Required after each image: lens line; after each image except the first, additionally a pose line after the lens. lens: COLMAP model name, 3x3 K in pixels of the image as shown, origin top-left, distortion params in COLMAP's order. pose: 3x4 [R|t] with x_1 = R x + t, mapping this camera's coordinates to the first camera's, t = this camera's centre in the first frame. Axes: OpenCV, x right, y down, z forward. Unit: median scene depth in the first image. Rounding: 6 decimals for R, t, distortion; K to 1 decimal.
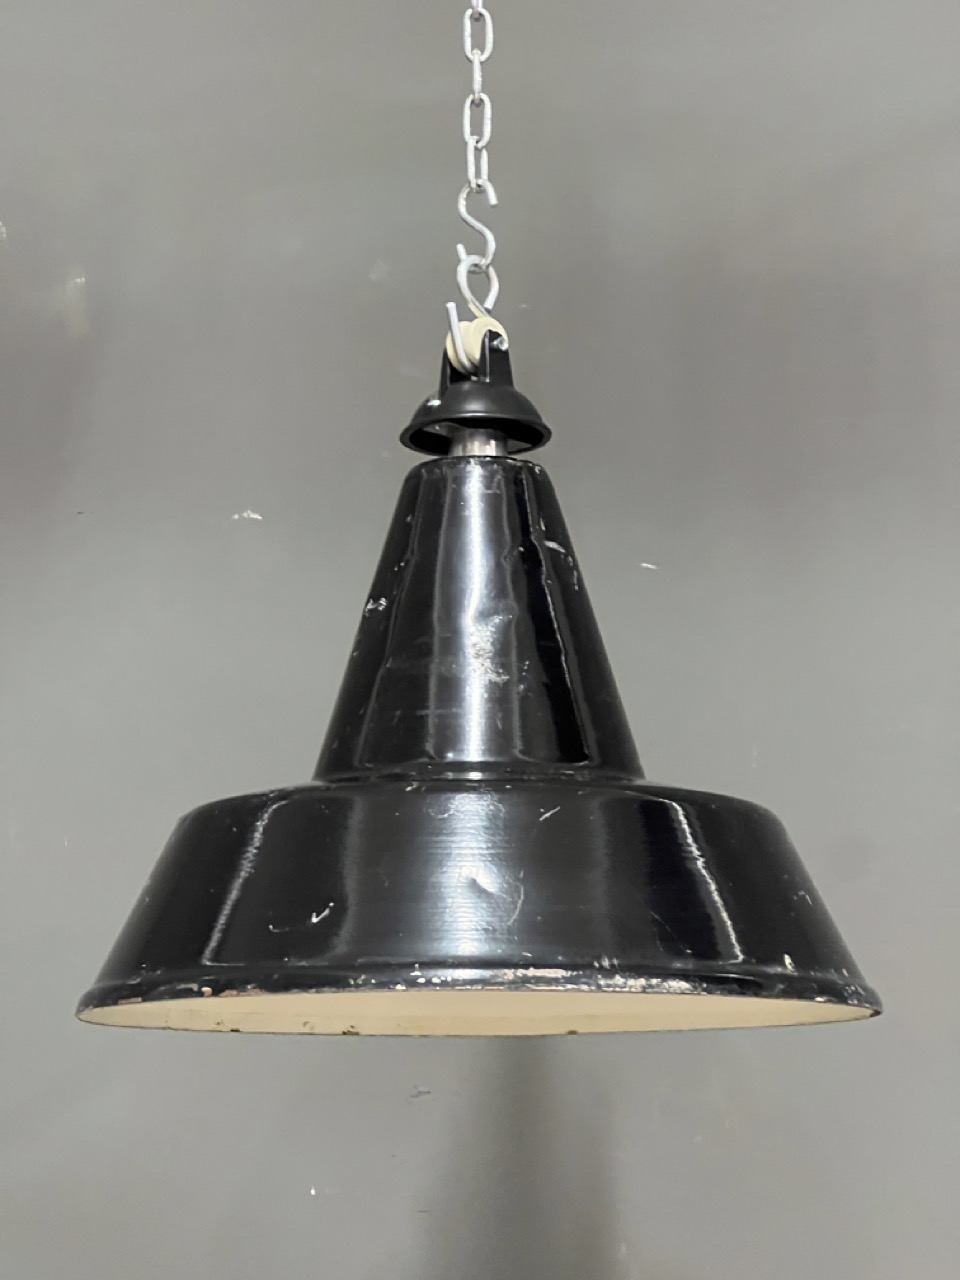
lens RADIAL K [[2861.2, 0, 480.0], [0, 2861.2, 640.0], [0, 0, 1]] dist [-0.049672, 3.998912]
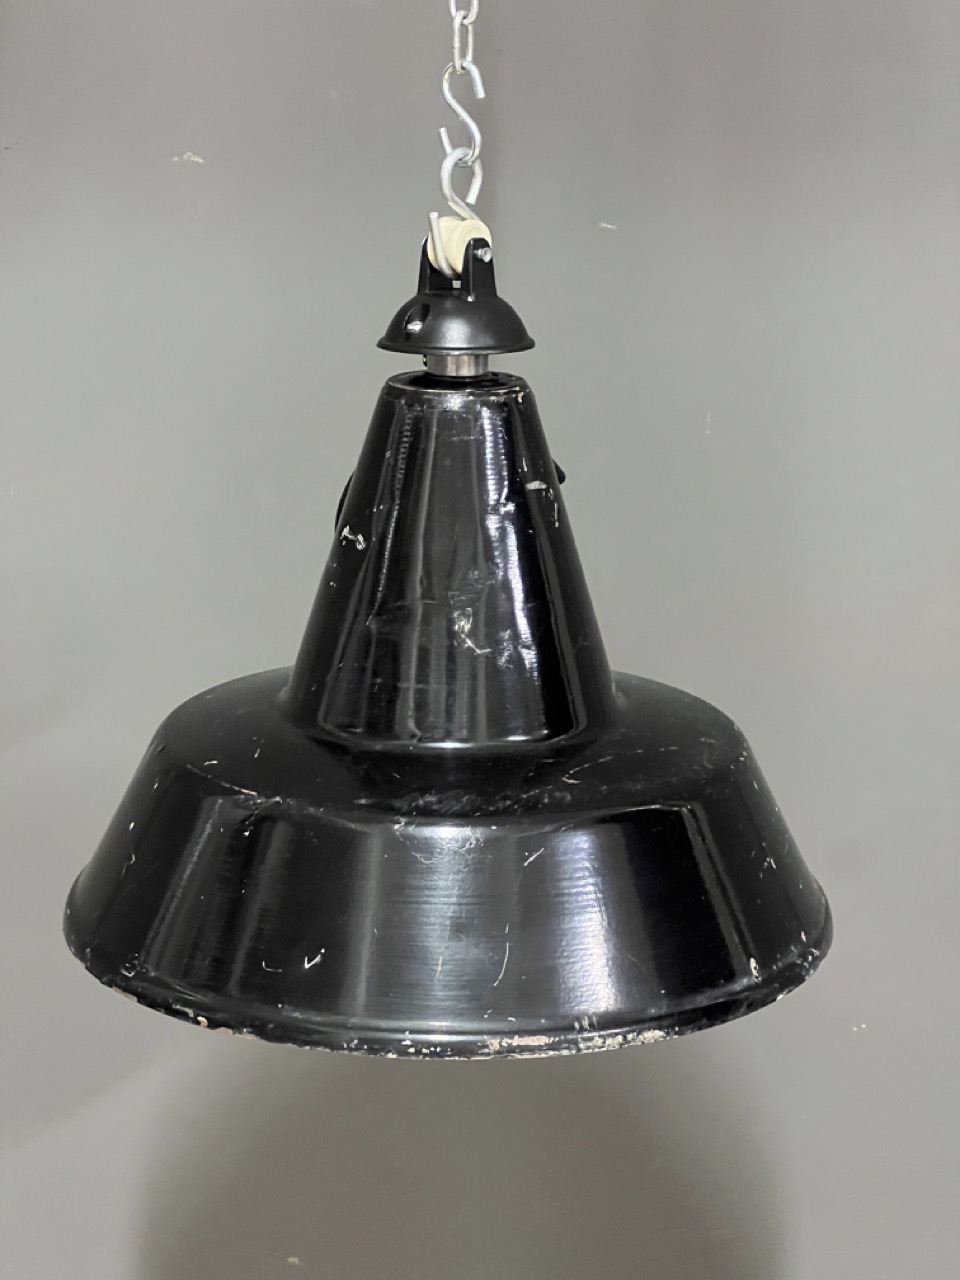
lens RADIAL K [[2861.2, 0, 480.0], [0, 2861.2, 640.0], [0, 0, 1]] dist [-0.049672, 3.998912]
pose [[0.998641, 0.008041, 0.051488, -0.048583], [-0.028085, 0.915305, 0.401780, -0.423388], [-0.043897, -0.402680, 0.914288, 0.091990]]
